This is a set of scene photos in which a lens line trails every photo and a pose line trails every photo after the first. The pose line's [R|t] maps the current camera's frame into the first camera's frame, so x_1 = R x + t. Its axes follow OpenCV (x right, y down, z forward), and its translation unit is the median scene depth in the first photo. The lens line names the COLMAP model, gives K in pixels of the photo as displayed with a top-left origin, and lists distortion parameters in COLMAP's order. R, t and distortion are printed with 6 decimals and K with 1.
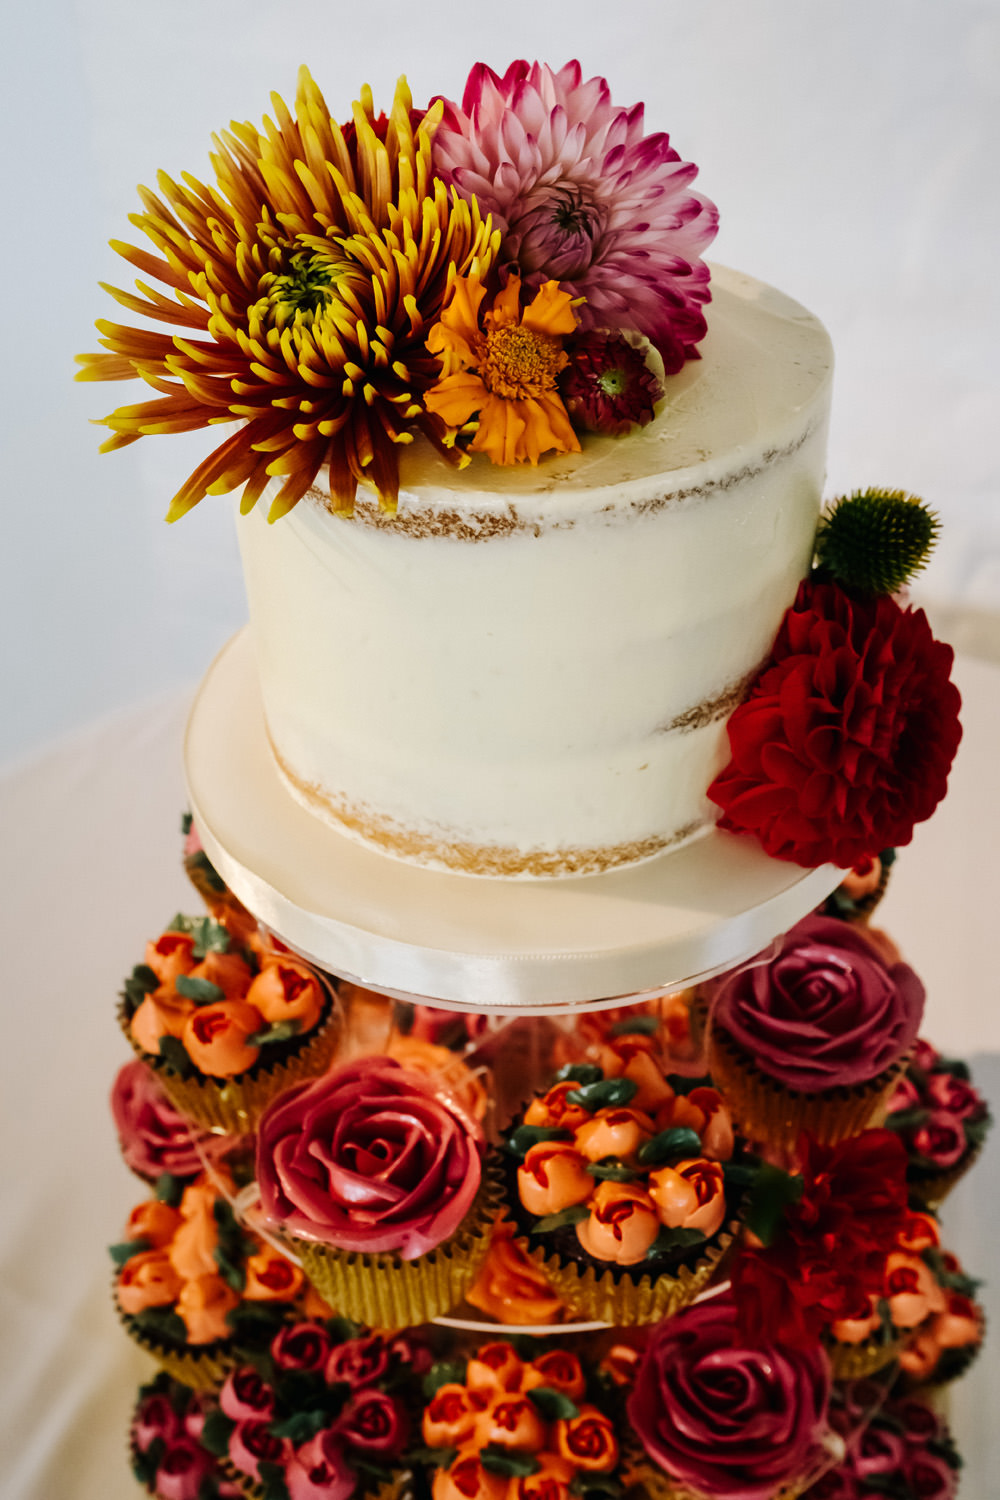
lens RADIAL K [[1506.8, 0, 501.8], [0, 1506.8, 749.3], [0, 0, 1]] dist [-0.030132, -0.010483]
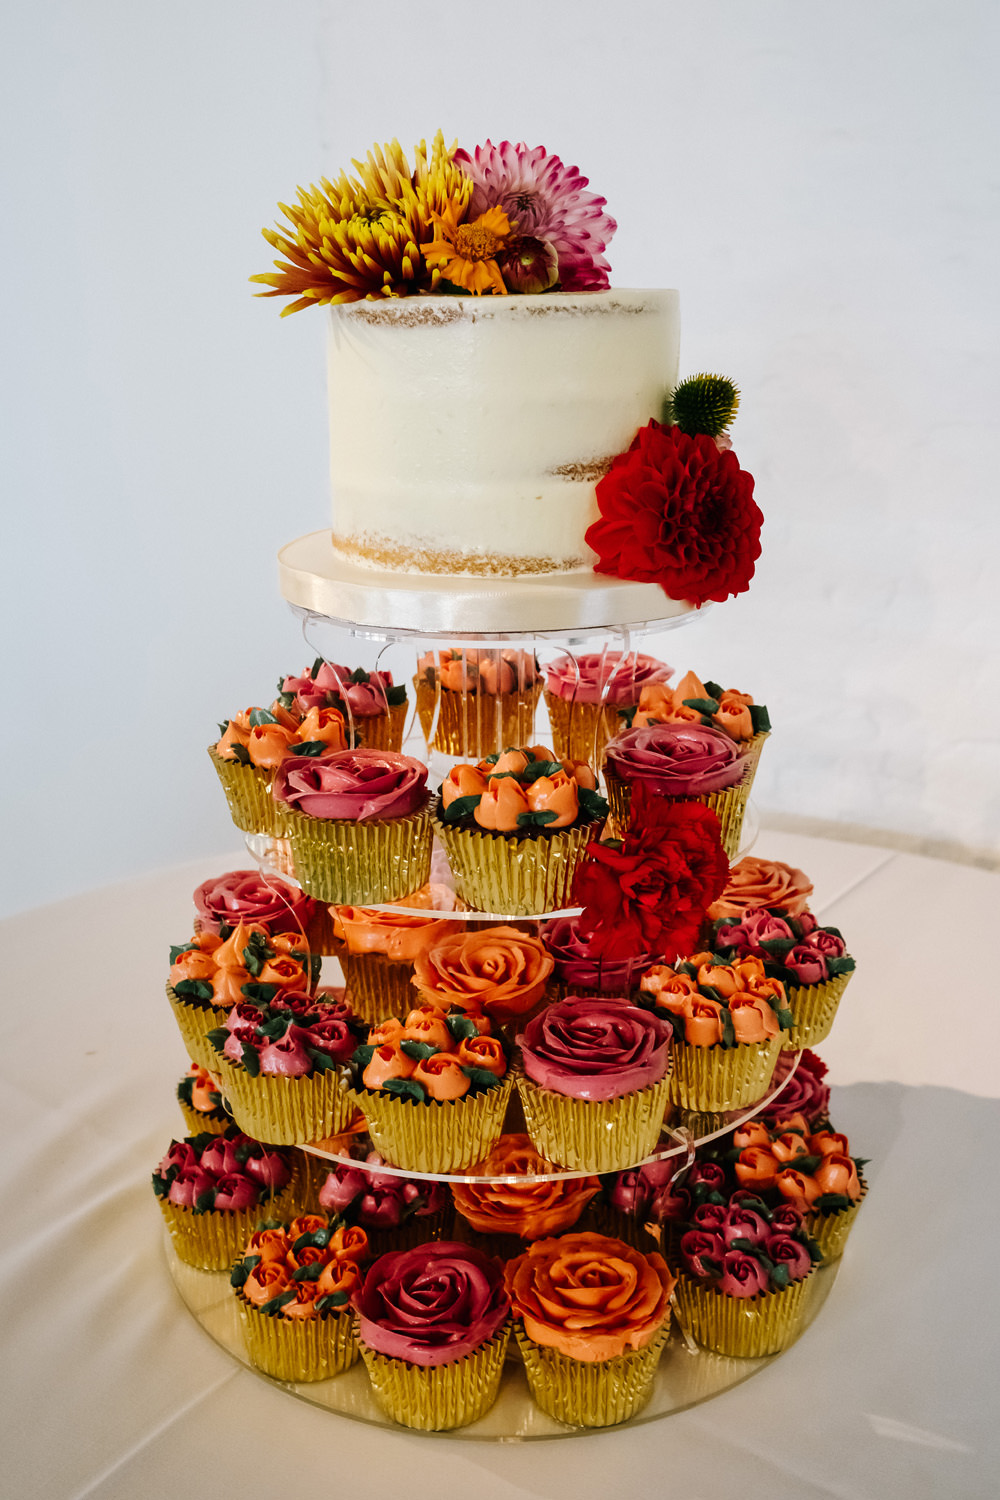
lens RADIAL K [[1509.2, 0, 498.9], [0, 1509.2, 715.6], [0, 0, 1]] dist [-0.000114, 0.020639]
pose [[0.985586, 0.072851, -0.152688, 0.310299], [-0.122870, 0.928643, -0.350035, 0.791074], [0.116292, 0.363750, 0.924209, -0.431368]]
